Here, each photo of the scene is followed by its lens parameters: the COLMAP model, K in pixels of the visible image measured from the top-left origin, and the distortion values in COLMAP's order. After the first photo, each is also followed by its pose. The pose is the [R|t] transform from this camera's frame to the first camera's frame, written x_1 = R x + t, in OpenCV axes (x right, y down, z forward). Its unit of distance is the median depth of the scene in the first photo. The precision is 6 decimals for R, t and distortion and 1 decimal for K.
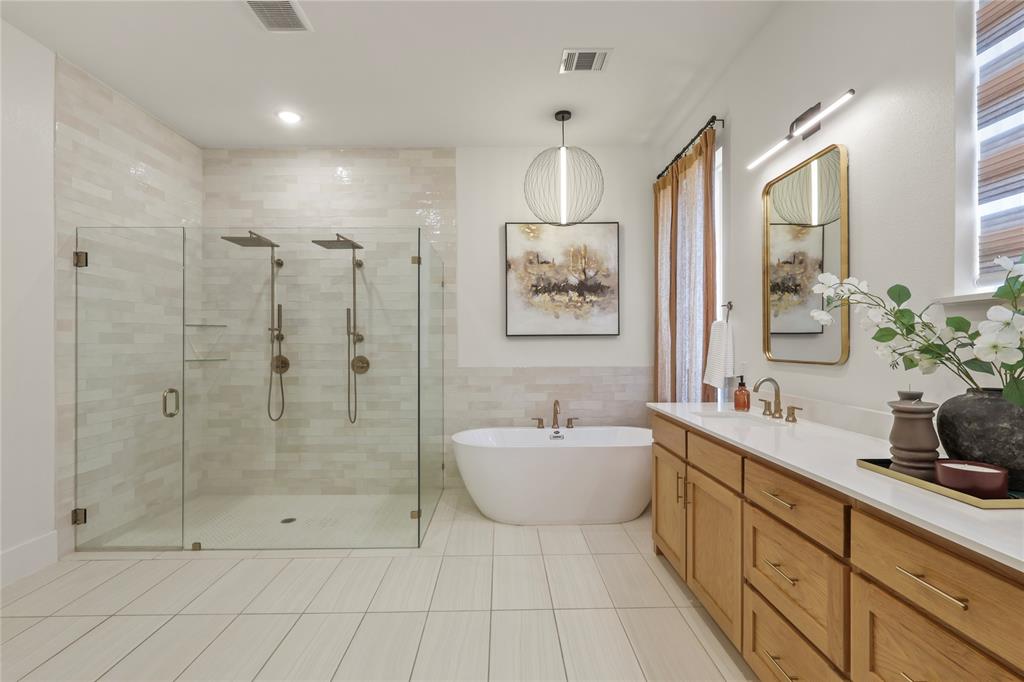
lens RADIAL K [[473.1, 0, 506.2], [0, 473.1, 344.3], [0, 0, 1]] dist [-0.006632, 0.000976]
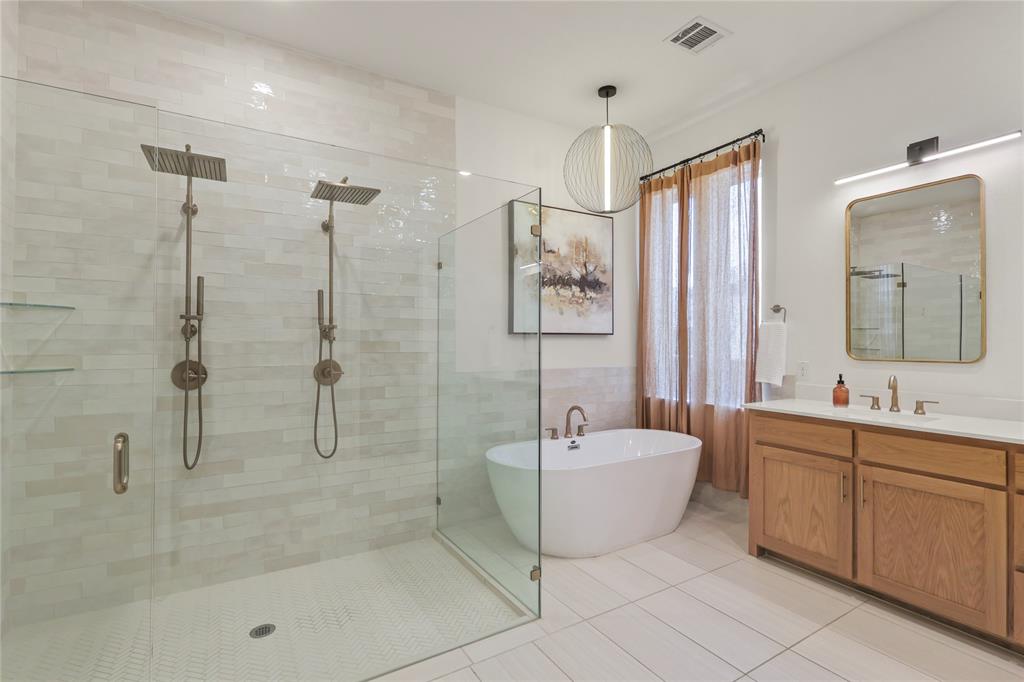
lens RADIAL K [[473.1, 0, 510.8], [0, 473.1, 341.1], [0, 0, 1]] dist [-0.006632, 0.000976]
pose [[0.868728, 0.006639, 0.495245, -0.420675], [-0.004259, 0.999973, -0.005935, 0.000568], [-0.495271, 0.003047, 0.868733, 0.266962]]
